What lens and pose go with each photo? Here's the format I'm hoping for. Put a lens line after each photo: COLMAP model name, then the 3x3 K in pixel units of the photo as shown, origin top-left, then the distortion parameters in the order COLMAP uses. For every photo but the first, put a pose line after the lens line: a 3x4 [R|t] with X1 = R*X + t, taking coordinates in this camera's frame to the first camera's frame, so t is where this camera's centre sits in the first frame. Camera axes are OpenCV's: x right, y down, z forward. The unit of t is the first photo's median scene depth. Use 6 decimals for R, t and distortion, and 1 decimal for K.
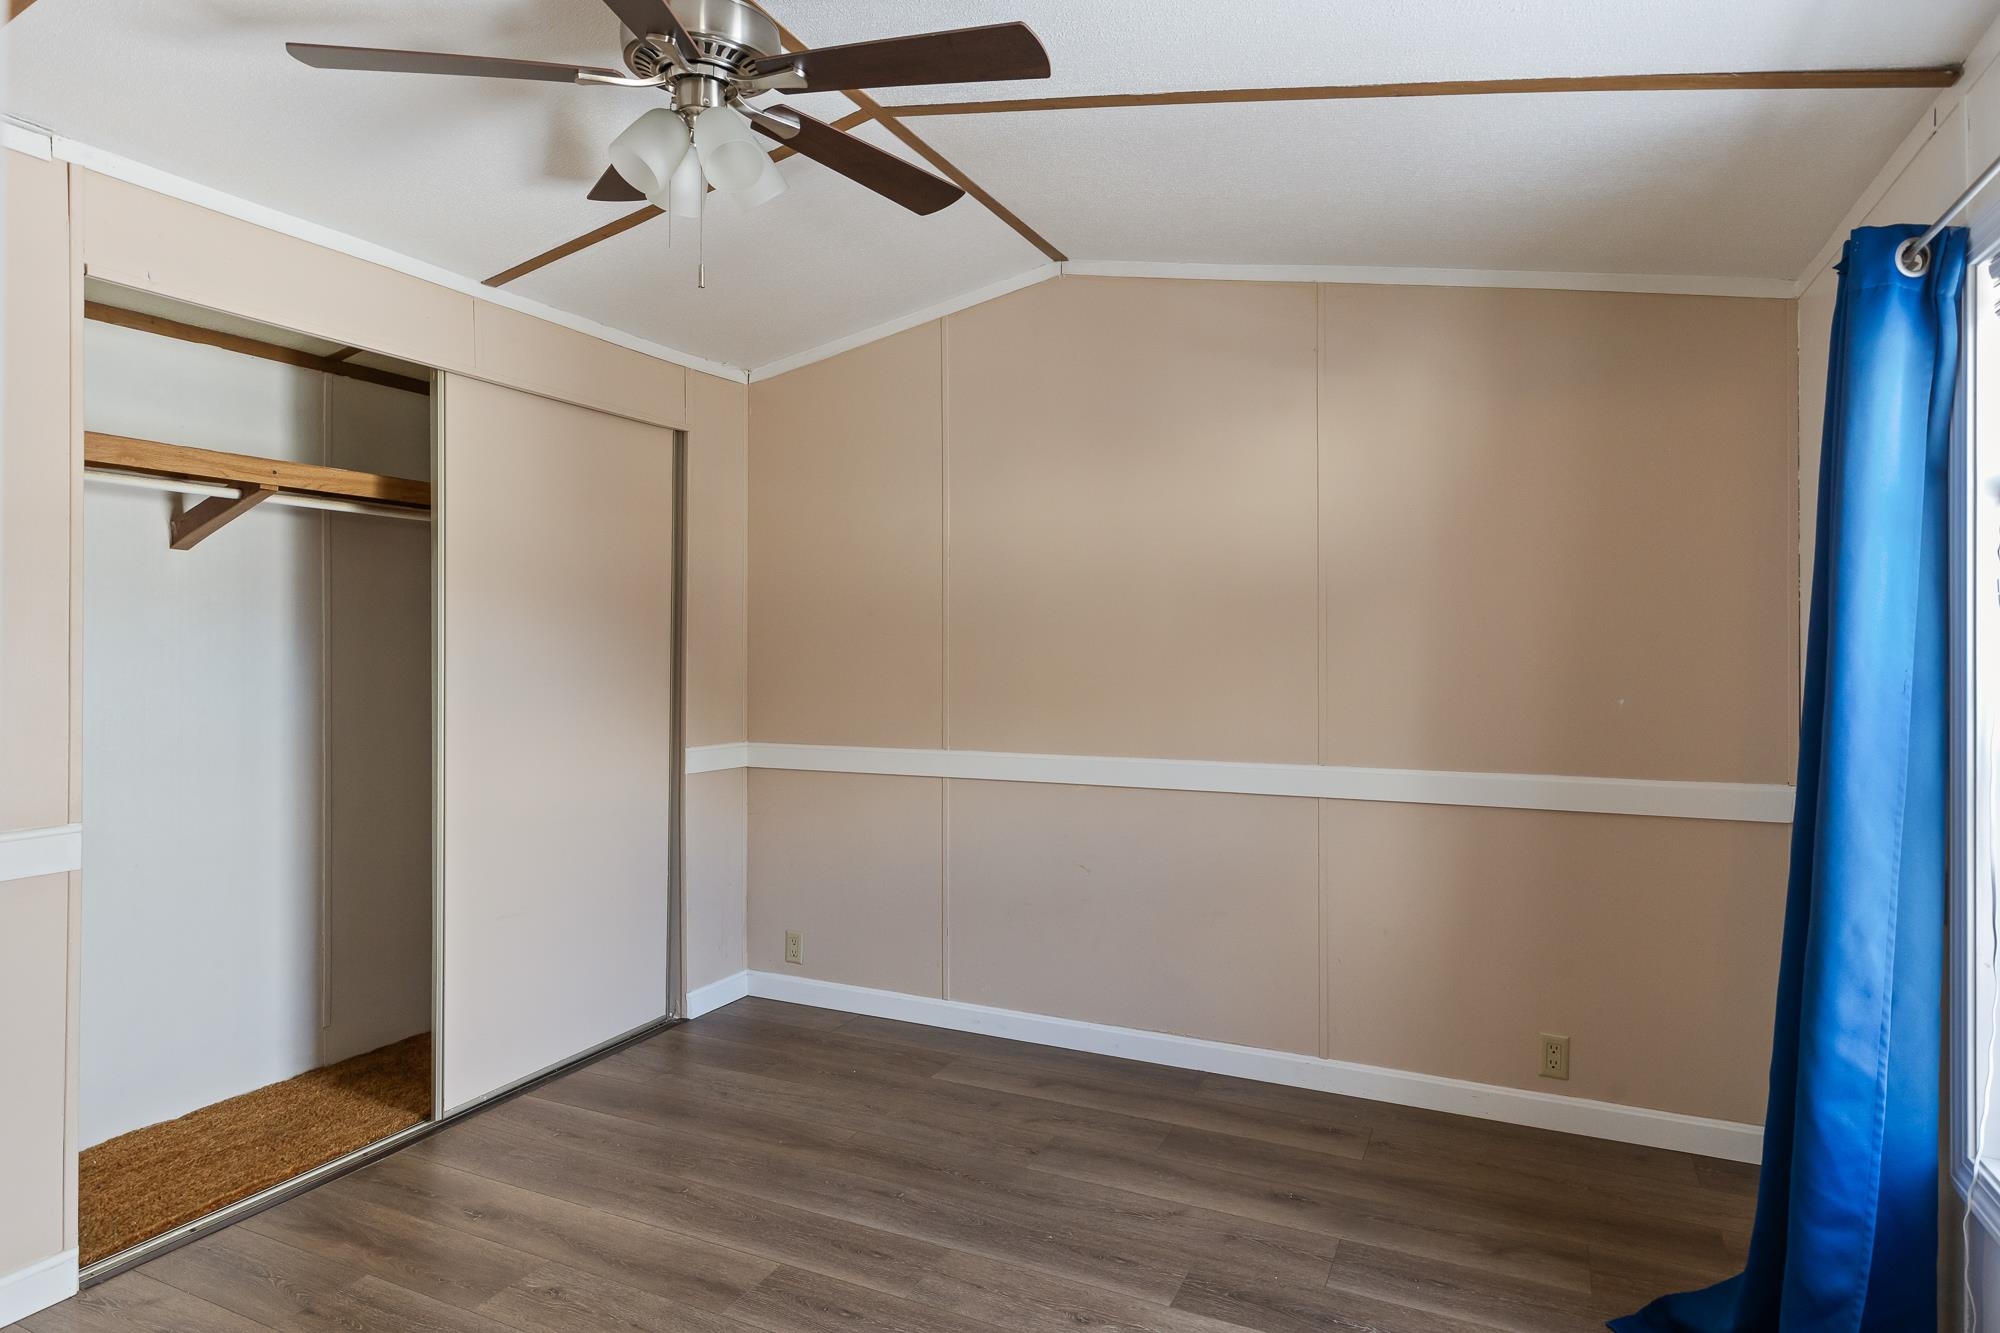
lens RADIAL K [[1118.0, 0, 988.0], [0, 1118.0, 637.8], [0, 0, 1]] dist [0.002904, 0.000032]
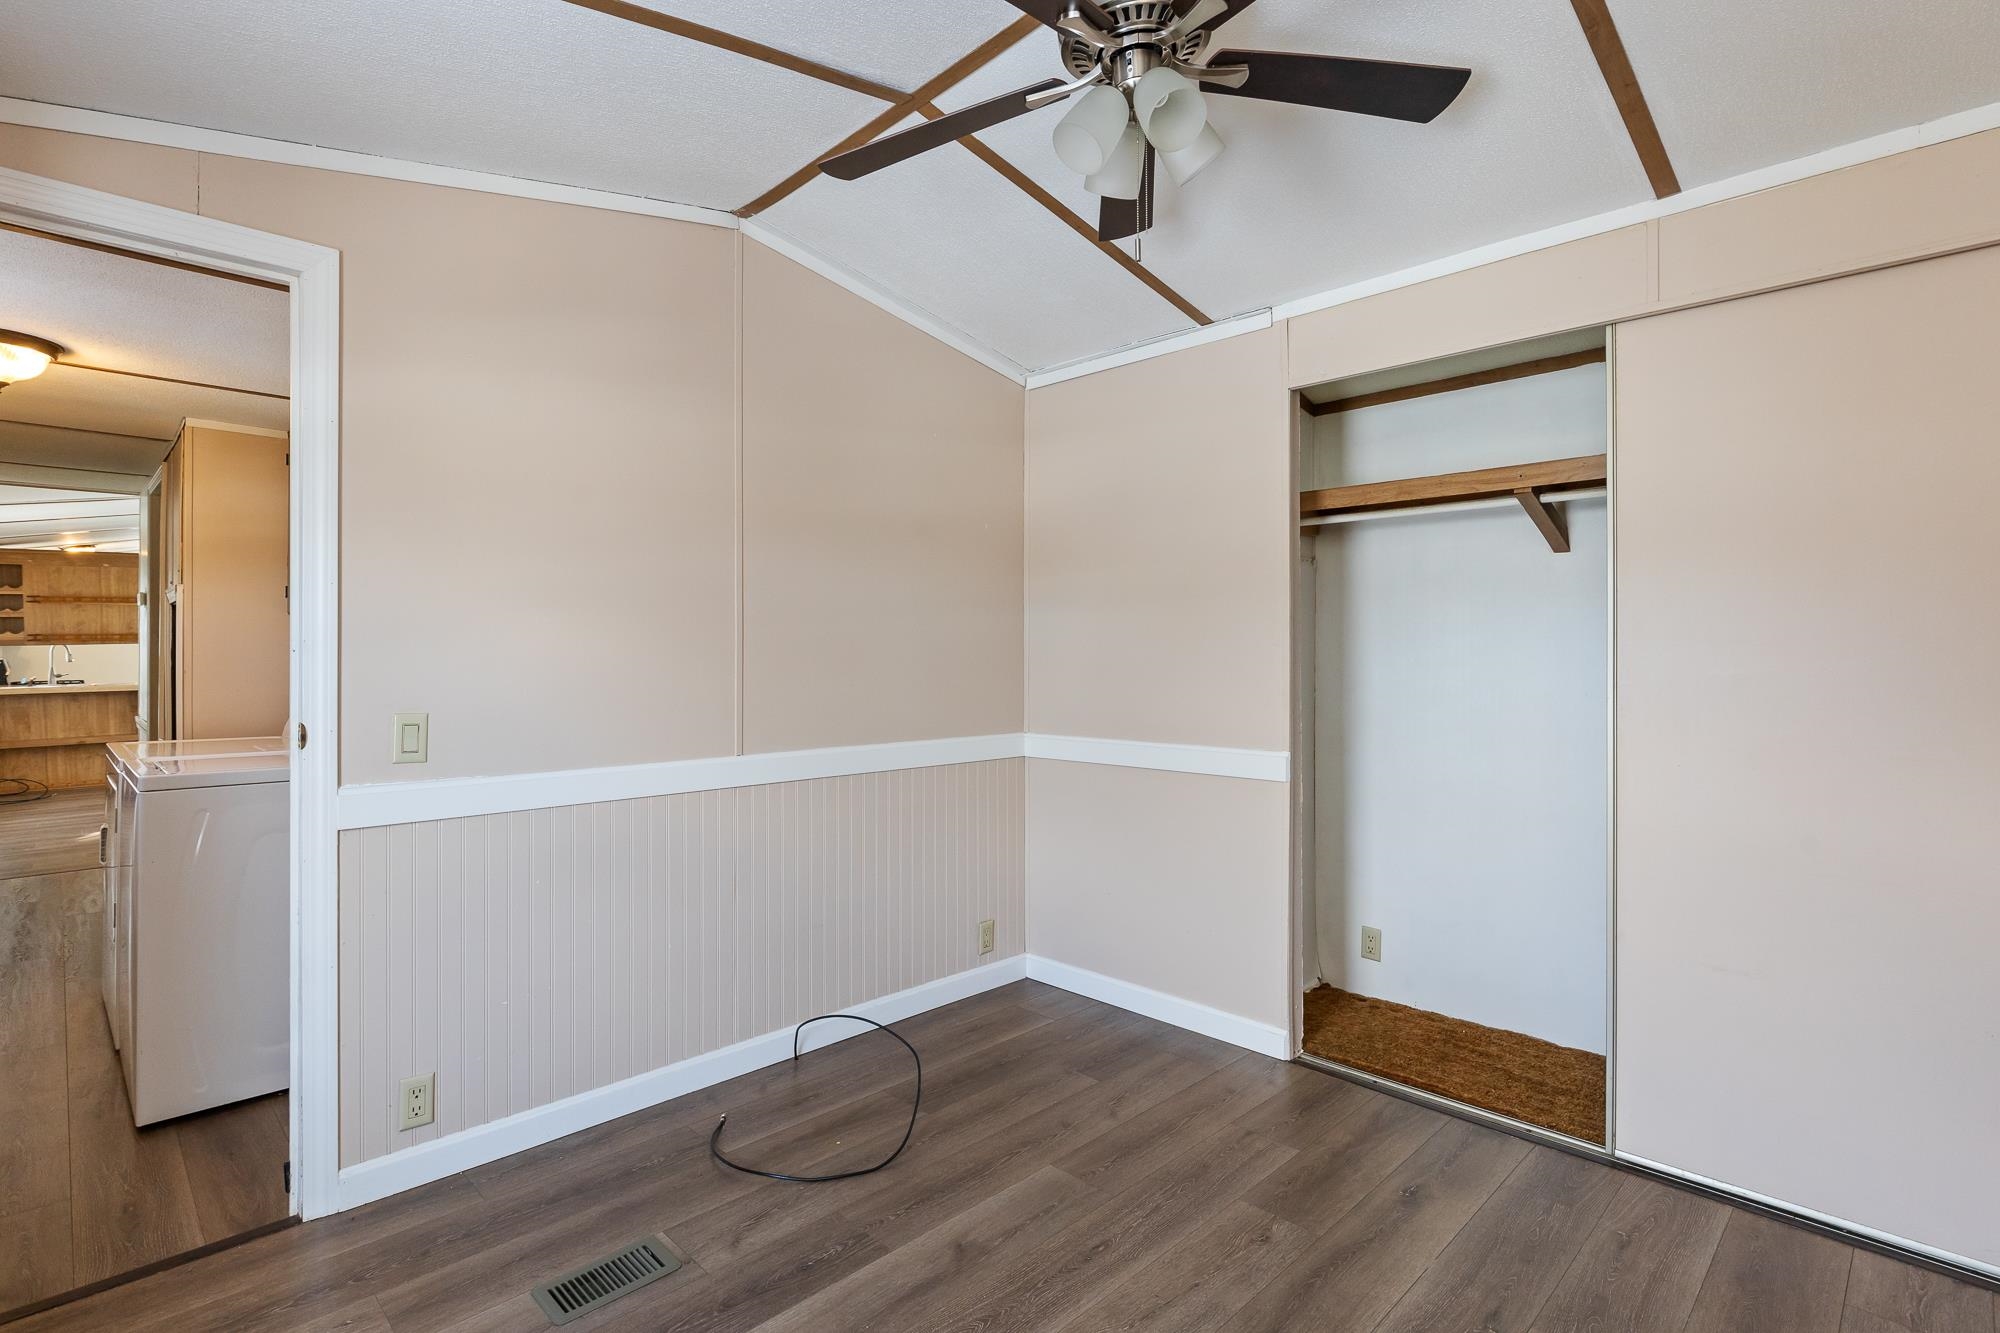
lens RADIAL K [[962.0, 0, 992.9], [0, 962.0, 649.0], [0, 0, 1]] dist [0.001796, 0.000327]
pose [[-0.332796, -0.007623, -0.942968, 0.384241], [0.007235, 0.999917, -0.010637, 0.025737], [0.942971, -0.010363, -0.332713, 0.738644]]
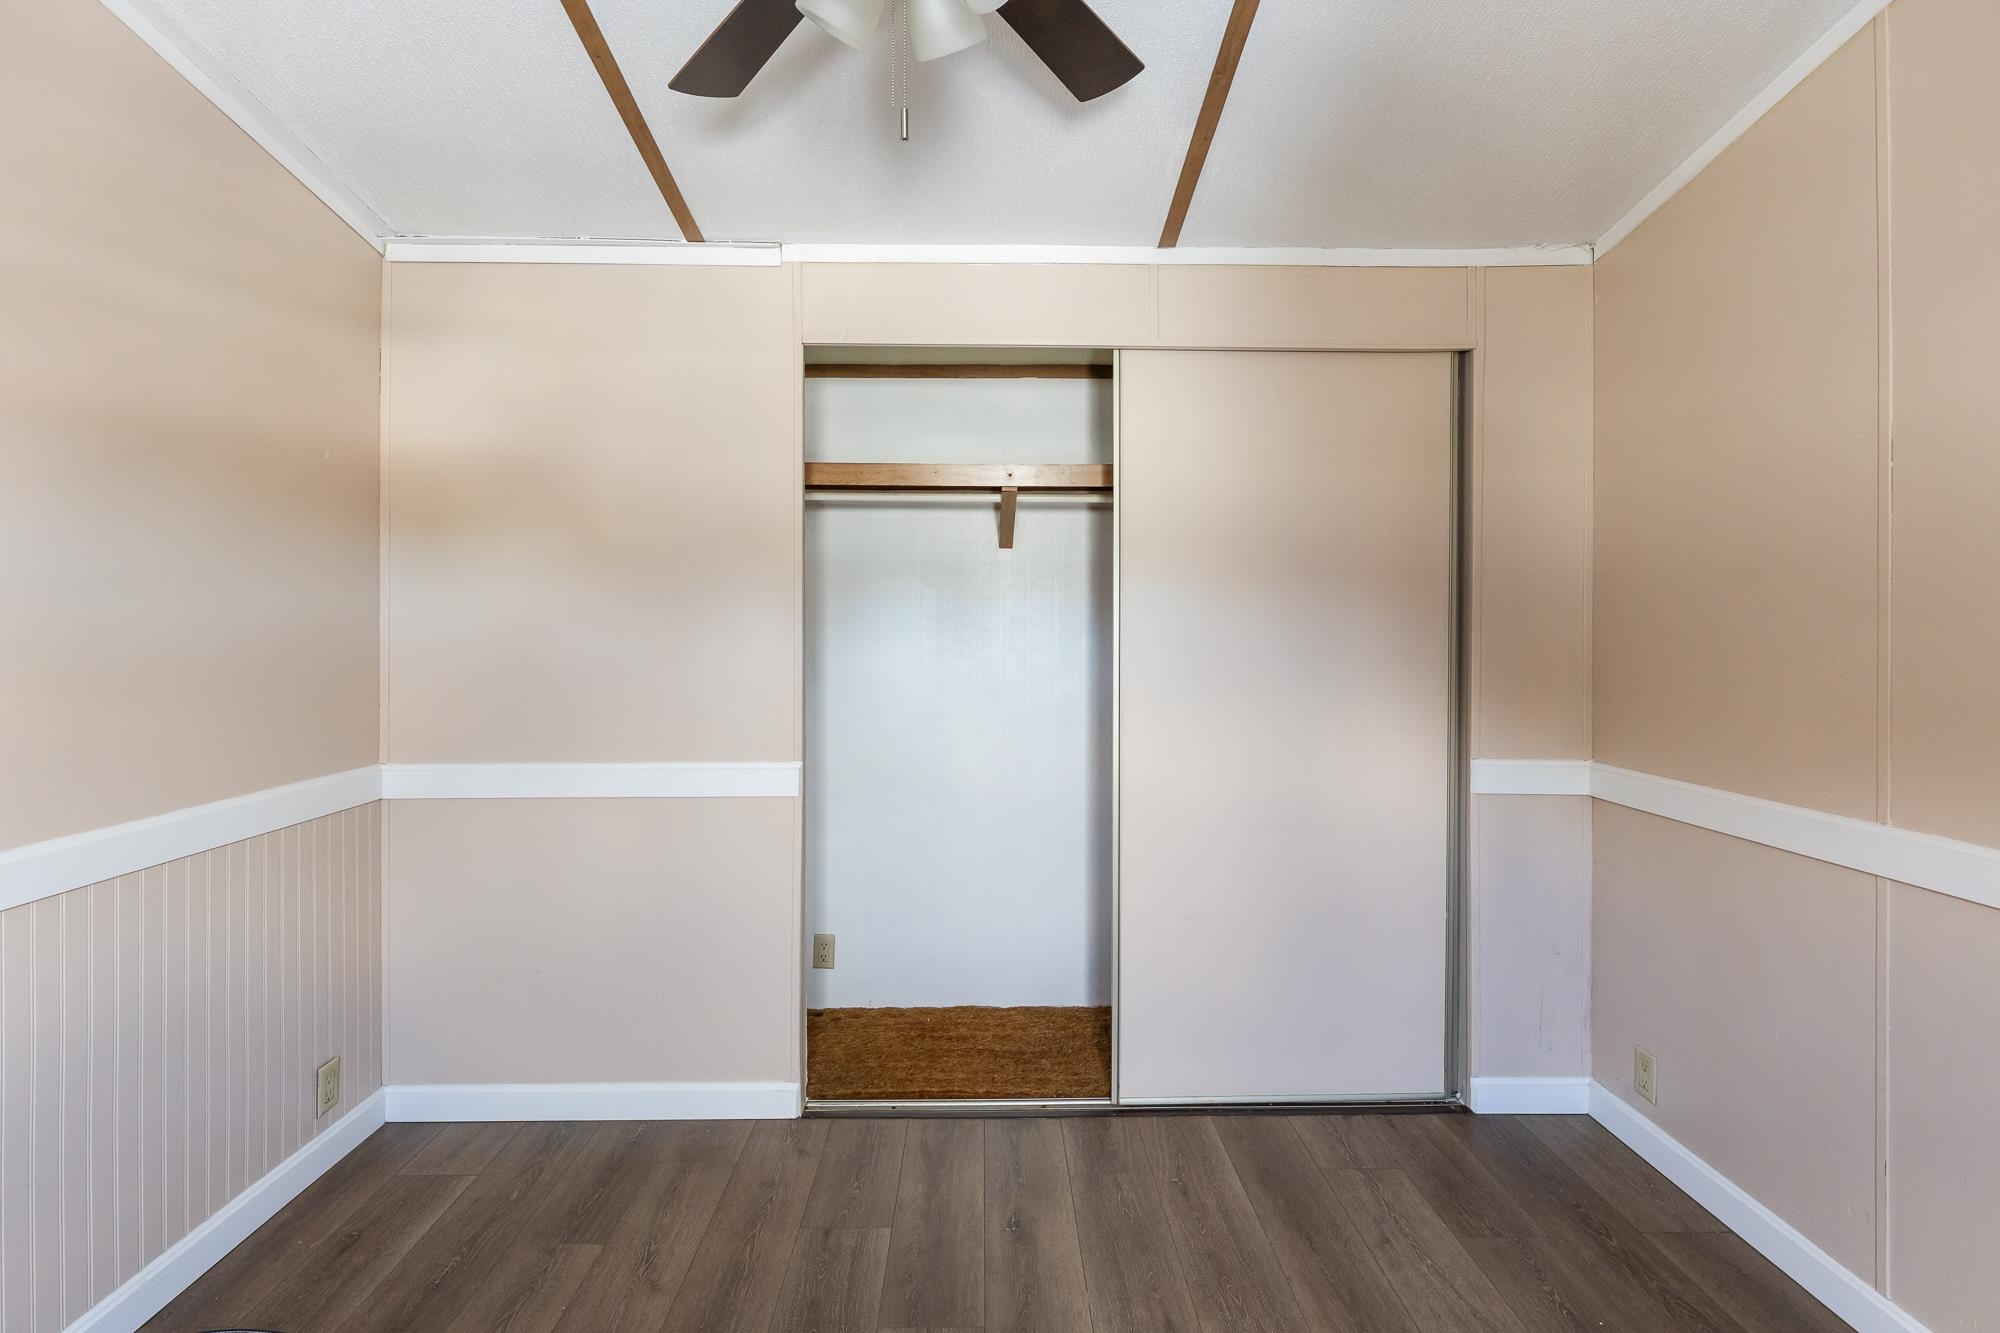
lens RADIAL K [[958.3, 0, 998.5], [0, 958.3, 622.1], [0, 0, 1]] dist [-0.001703, -0.000411]
pose [[0.449329, -0.001757, -0.893364, 0.209028], [0.006320, 0.999979, 0.001212, 0.000988], [0.893344, -0.006190, 0.449331, 0.491346]]
